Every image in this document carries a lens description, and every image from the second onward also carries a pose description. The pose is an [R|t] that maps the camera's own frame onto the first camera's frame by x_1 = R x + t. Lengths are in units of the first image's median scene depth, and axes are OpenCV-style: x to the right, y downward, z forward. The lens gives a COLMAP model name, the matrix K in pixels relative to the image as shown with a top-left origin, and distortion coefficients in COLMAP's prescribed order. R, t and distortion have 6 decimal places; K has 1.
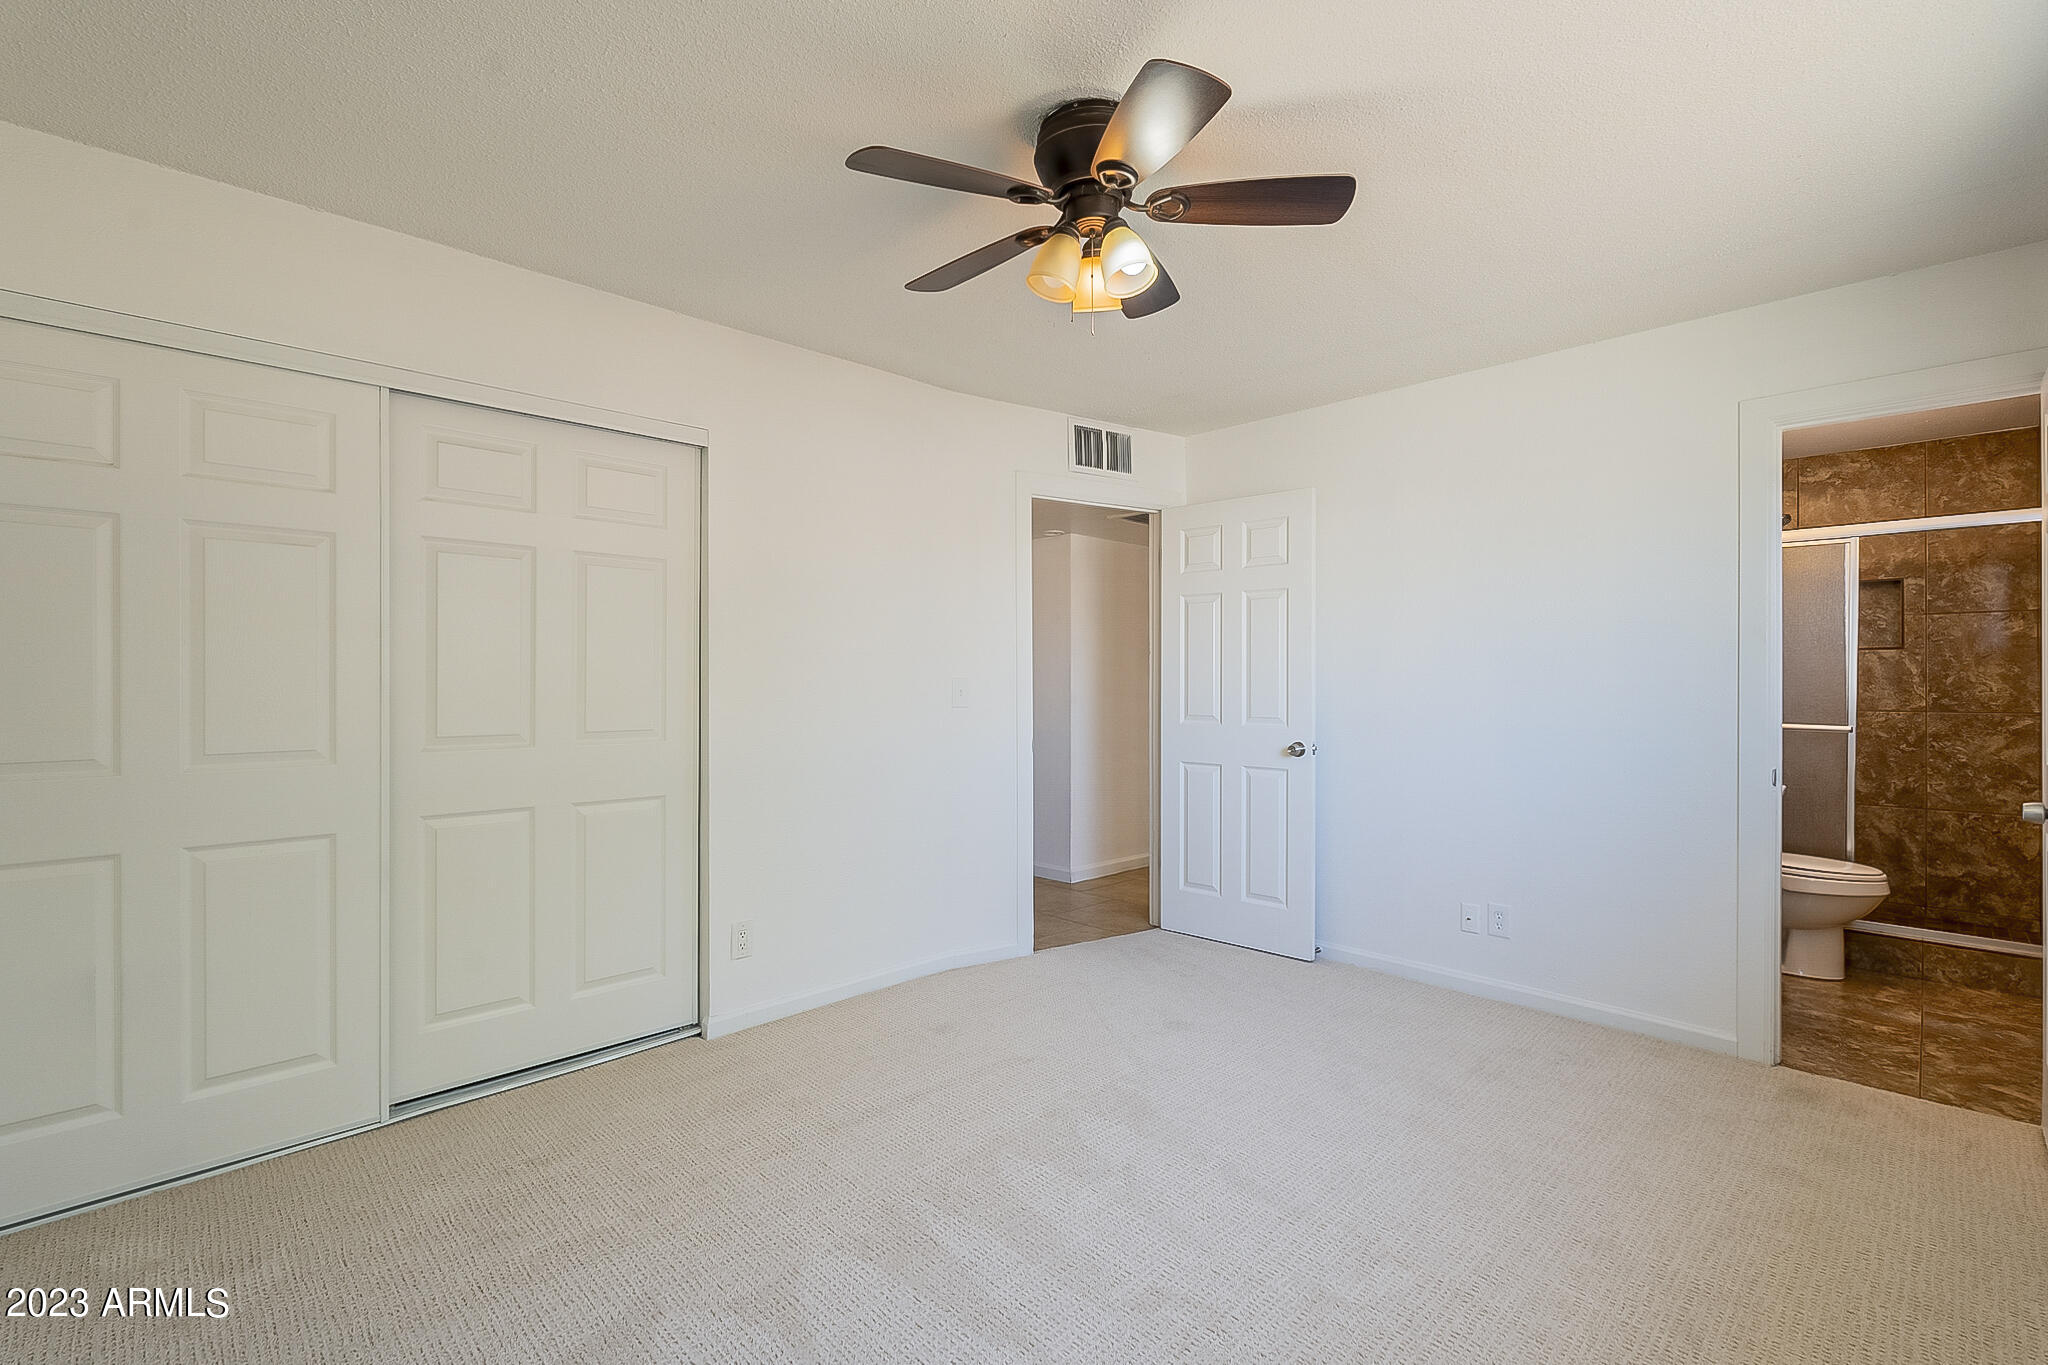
lens RADIAL K [[903.5, 0, 1024.2], [0, 903.5, 687.2], [0, 0, 1]] dist [-0.005712, 0.000276]
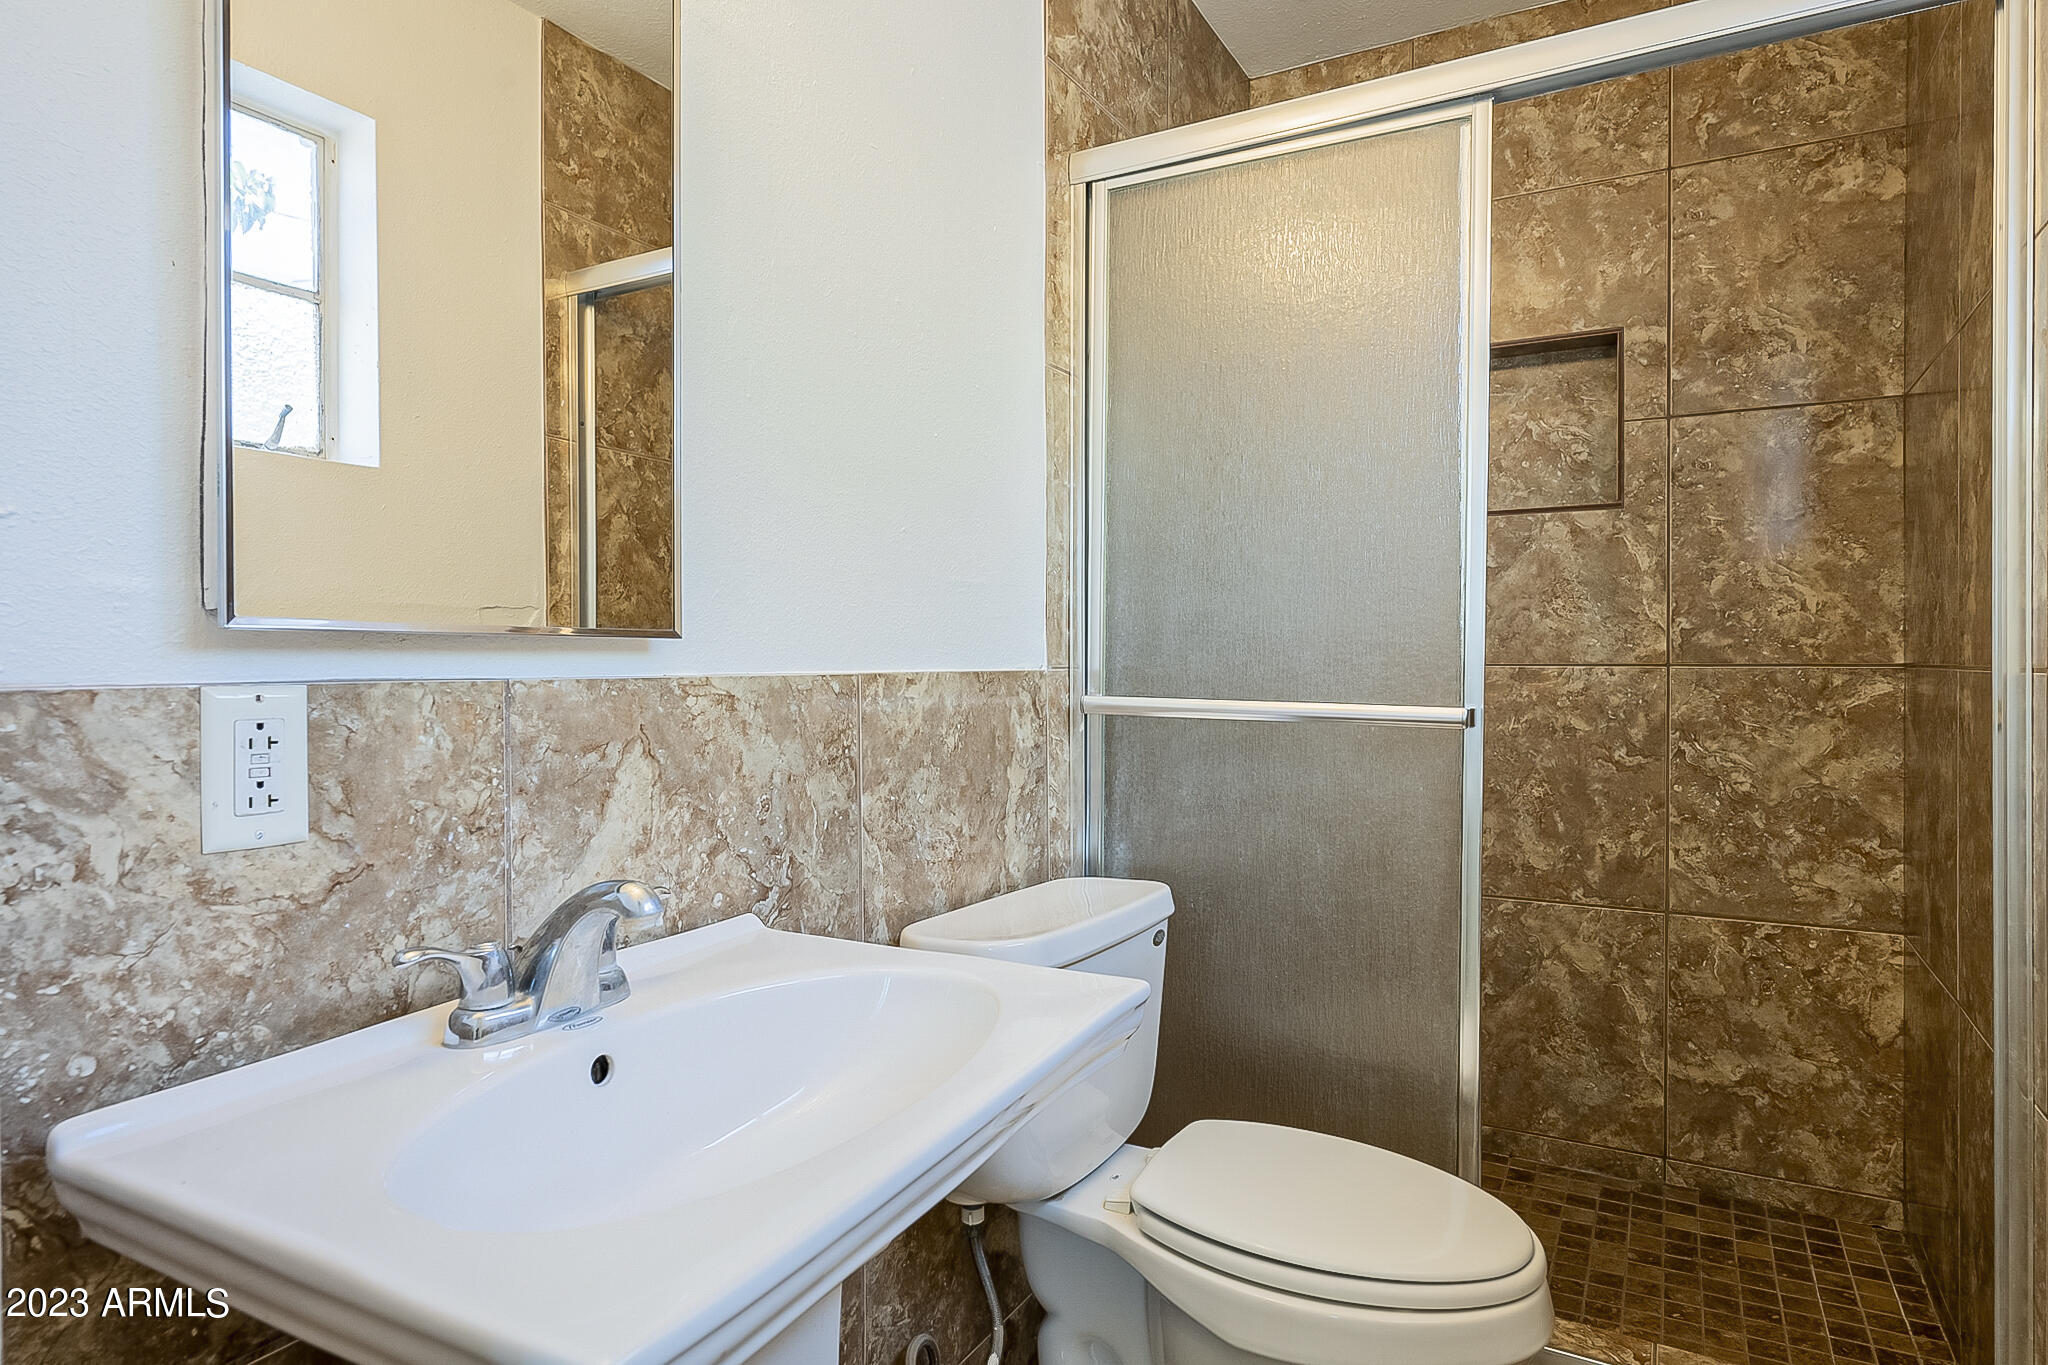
lens RADIAL K [[1190.9, 0, 1023.1], [0, 1190.9, 672.6], [0, 0, 1]] dist [-0.003065, 0.001155]
pose [[0.954601, -0.006345, 0.297820, 0.586401], [0.002290, 0.999900, 0.013963, 0.022903], [-0.297878, -0.012647, 0.954520, 0.594035]]
